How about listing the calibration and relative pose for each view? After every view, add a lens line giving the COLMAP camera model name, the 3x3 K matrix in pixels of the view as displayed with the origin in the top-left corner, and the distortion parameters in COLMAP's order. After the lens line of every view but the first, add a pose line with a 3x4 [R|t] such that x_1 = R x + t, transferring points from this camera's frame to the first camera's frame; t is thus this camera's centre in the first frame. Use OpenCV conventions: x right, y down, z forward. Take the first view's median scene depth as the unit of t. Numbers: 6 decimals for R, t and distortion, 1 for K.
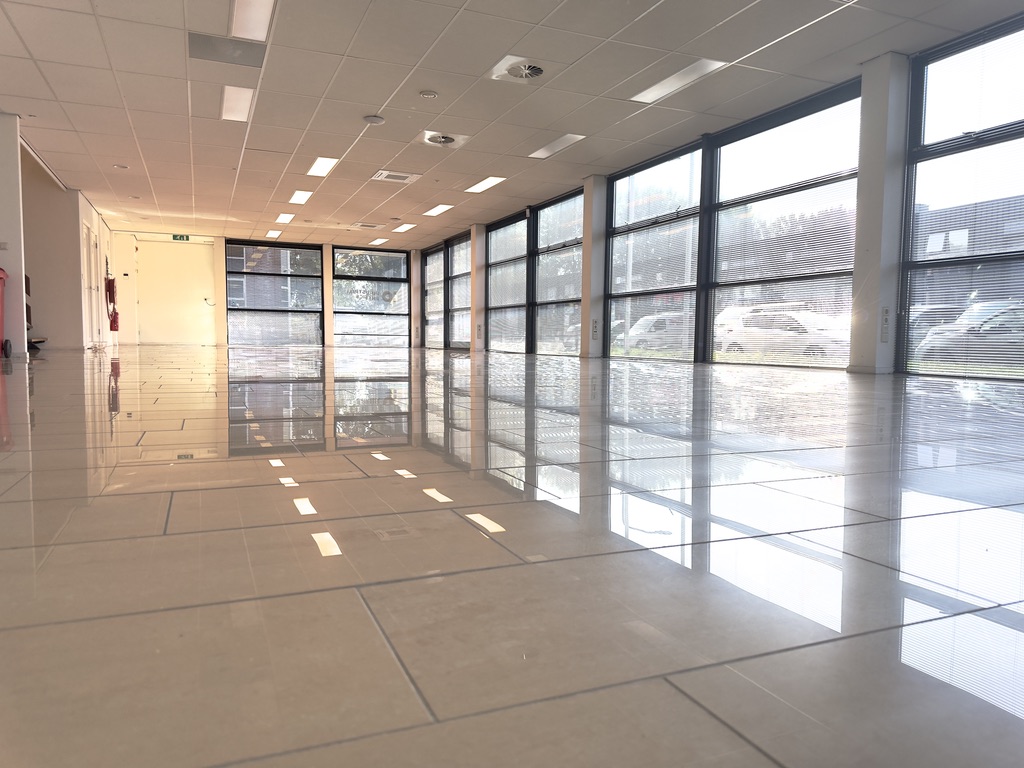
lens RADIAL K [[727.0, 0, 511.5], [0, 727.0, 382.3], [0, 0, 1]] dist [0.011610, -0.005580]
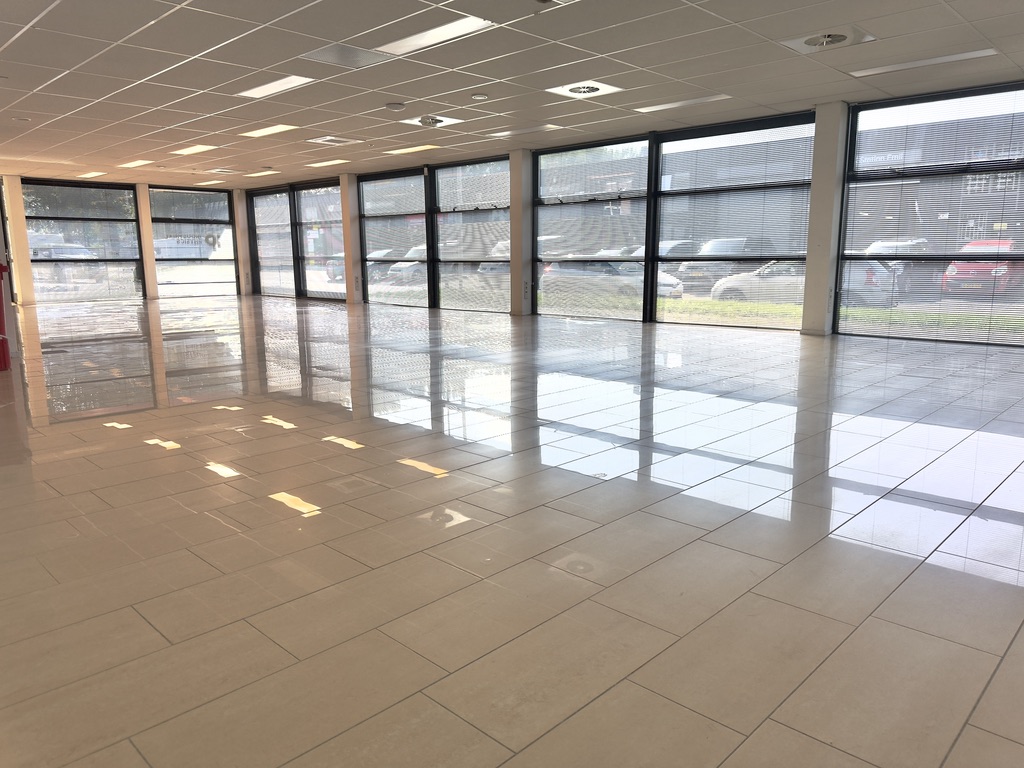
lens RADIAL K [[727.0, 0, 510.1], [0, 727.0, 387.4], [0, 0, 1]] dist [0.011610, -0.005580]
pose [[0.920686, -0.086585, 0.380578, -0.205630], [0.039680, 0.990795, 0.129422, -0.040789], [-0.388281, -0.104056, 0.915647, -0.021970]]
